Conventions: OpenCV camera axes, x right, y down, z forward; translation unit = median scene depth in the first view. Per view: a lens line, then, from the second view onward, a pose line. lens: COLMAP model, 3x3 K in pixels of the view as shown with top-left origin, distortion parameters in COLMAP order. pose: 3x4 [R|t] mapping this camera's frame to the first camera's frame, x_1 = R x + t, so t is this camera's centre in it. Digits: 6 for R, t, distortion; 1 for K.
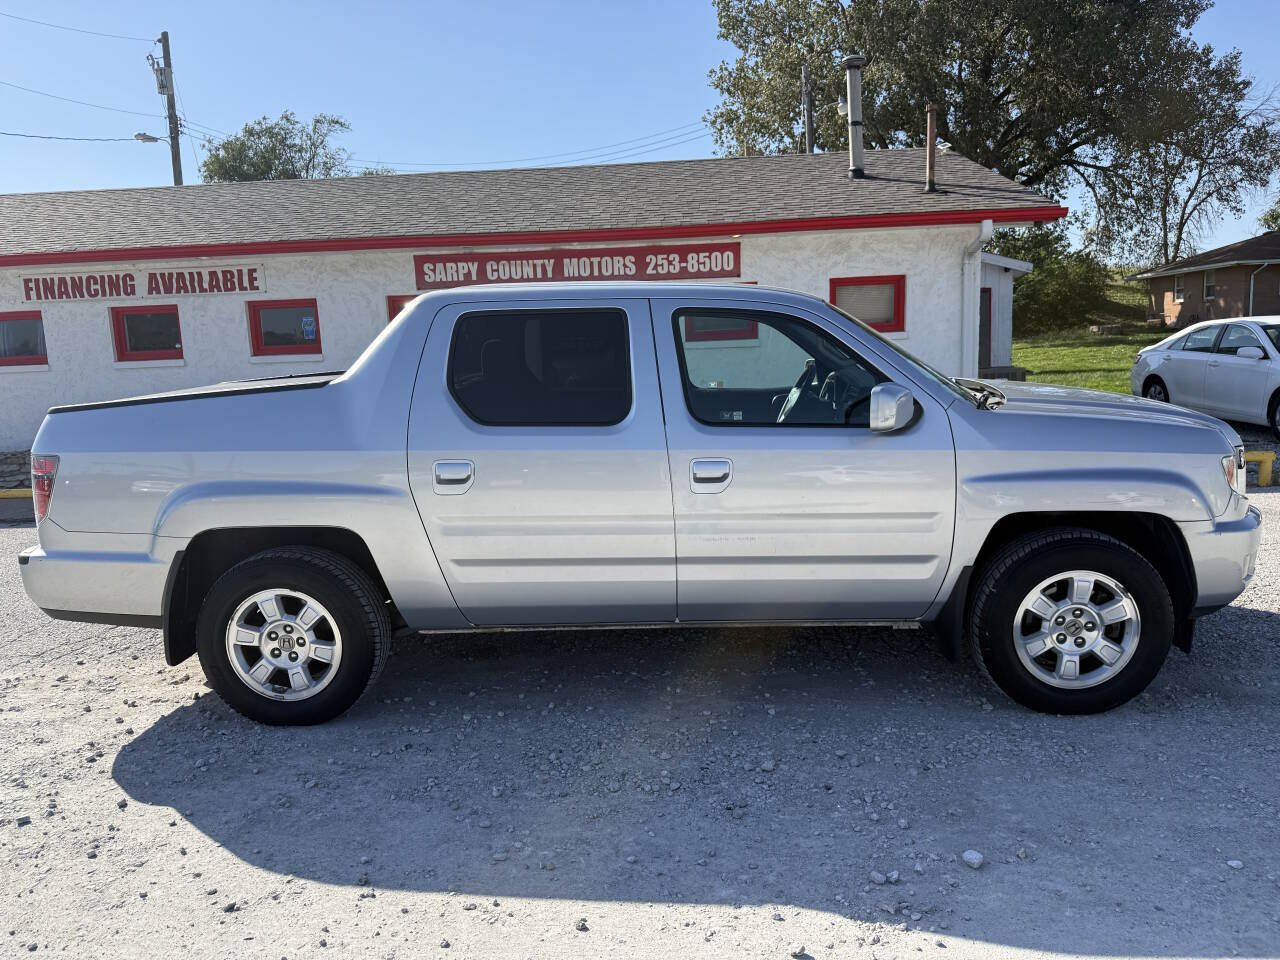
lens RADIAL K [[884.3, 0, 623.7], [0, 884.3, 480.9], [0, 0, 1]] dist [0.176659, -0.325752]
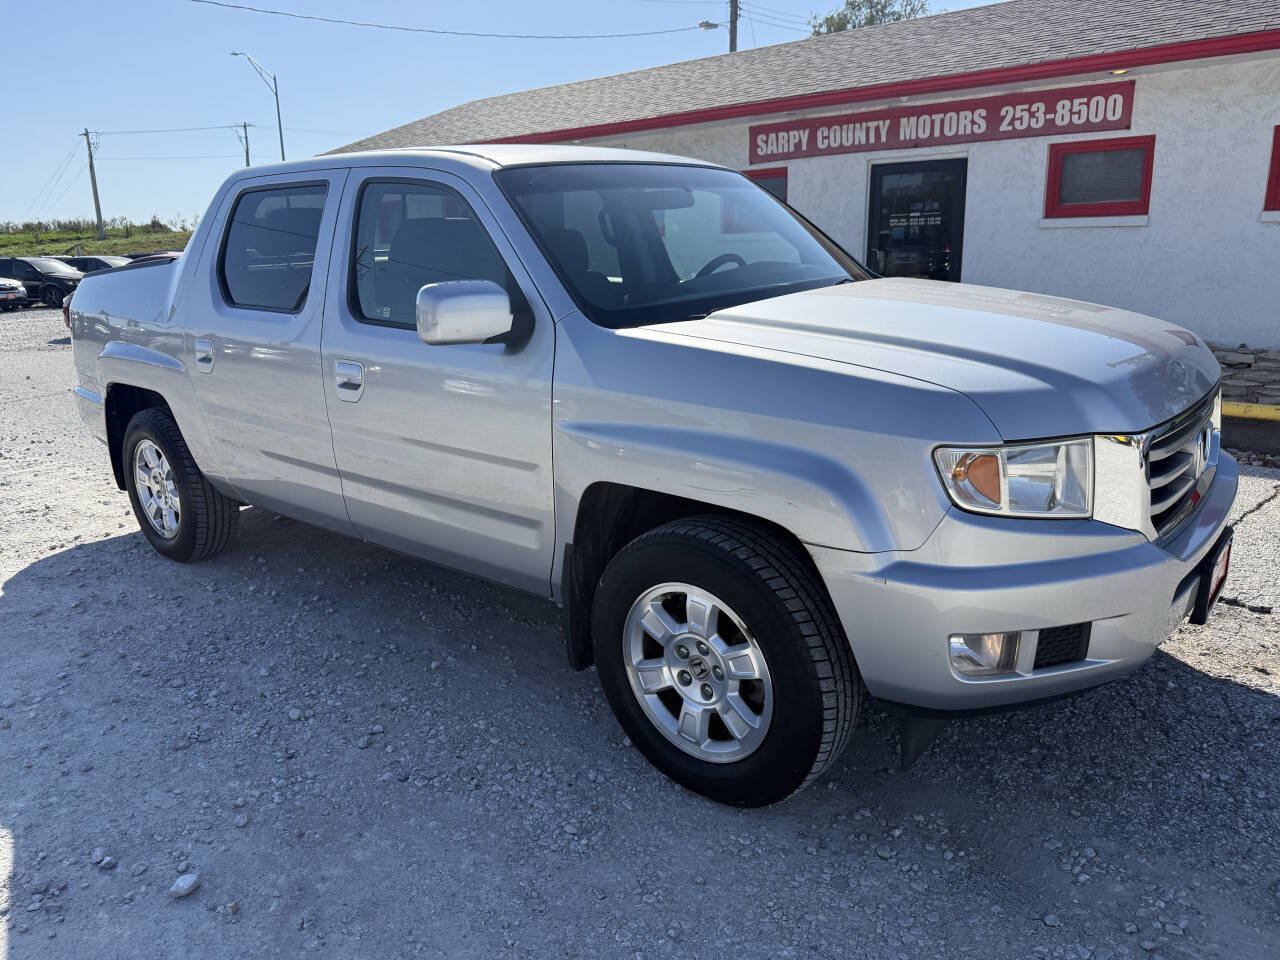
lens RADIAL K [[897.7, 0, 636.5], [0, 897.7, 475.8], [0, 0, 1]] dist [-0.002407, -0.009208]
pose [[0.799810, 0.163256, -0.577626, 0.276237], [-0.091223, 0.984185, 0.151851, -0.023851], [0.593281, -0.068759, 0.802053, 0.155704]]
